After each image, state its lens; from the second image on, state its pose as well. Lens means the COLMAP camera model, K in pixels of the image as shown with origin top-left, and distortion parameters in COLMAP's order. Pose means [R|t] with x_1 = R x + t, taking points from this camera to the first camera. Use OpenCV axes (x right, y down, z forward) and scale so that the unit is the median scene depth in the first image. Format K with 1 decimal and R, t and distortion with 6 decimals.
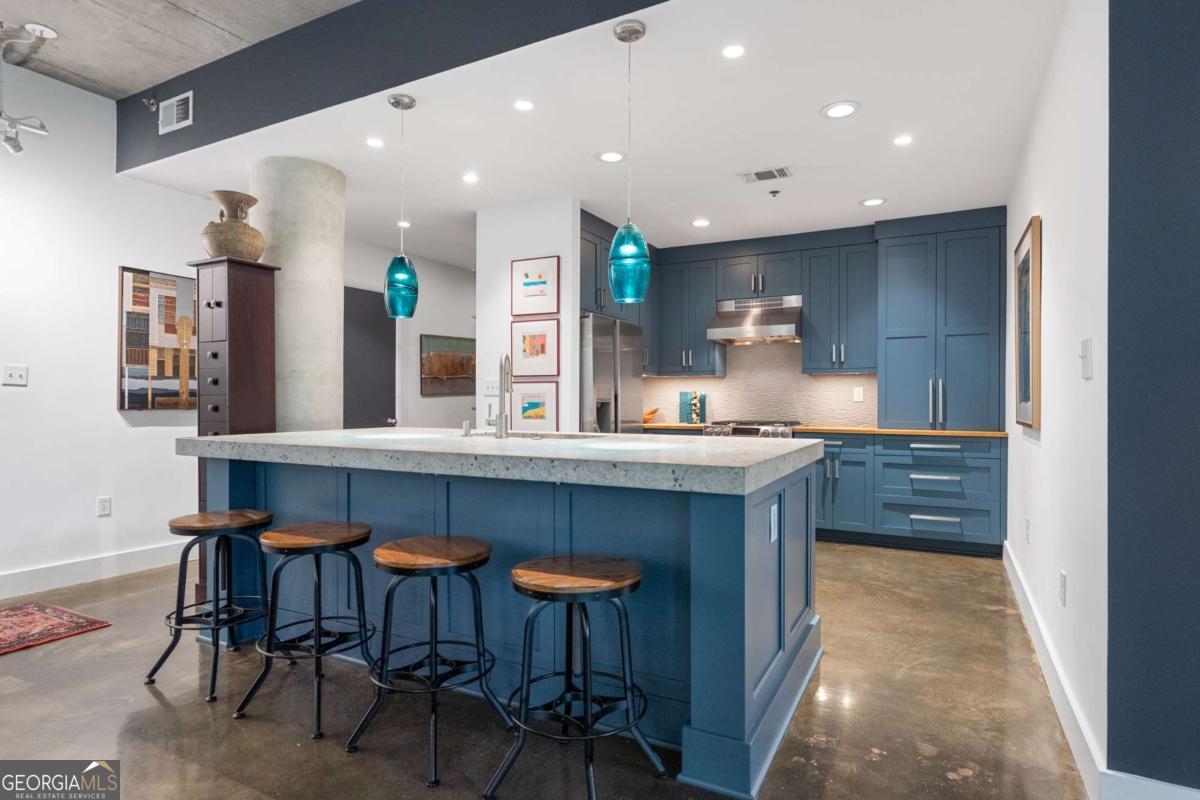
lens RADIAL K [[650.0, 0, 598.9], [0, 650.0, 400.5], [0, 0, 1]] dist [-0.004170, -0.001504]
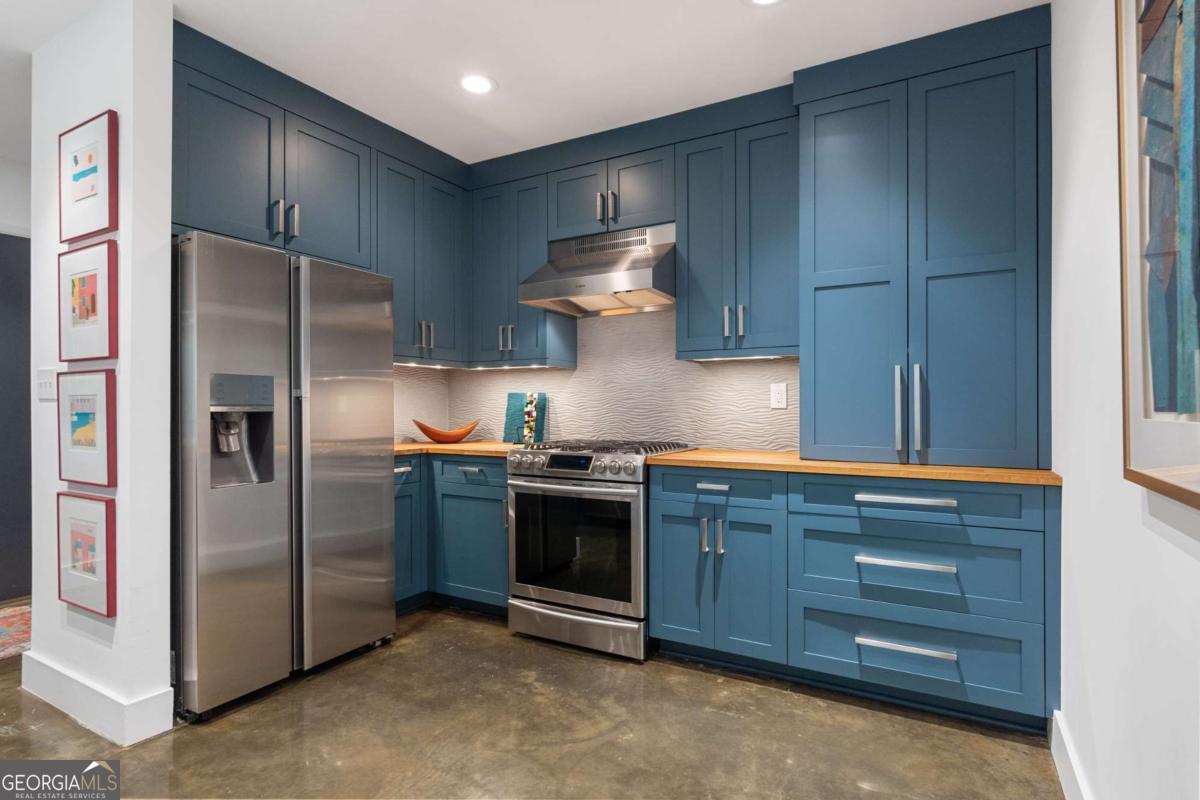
lens RADIAL K [[612.2, 0, 600.3], [0, 612.2, 401.7], [0, 0, 1]] dist [-0.002287, -0.001299]
pose [[0.999672, -0.002944, -0.025442, 0.288806], [0.002819, 0.999984, -0.004945, -0.002028], [0.025456, 0.004872, 0.999664, 0.512303]]
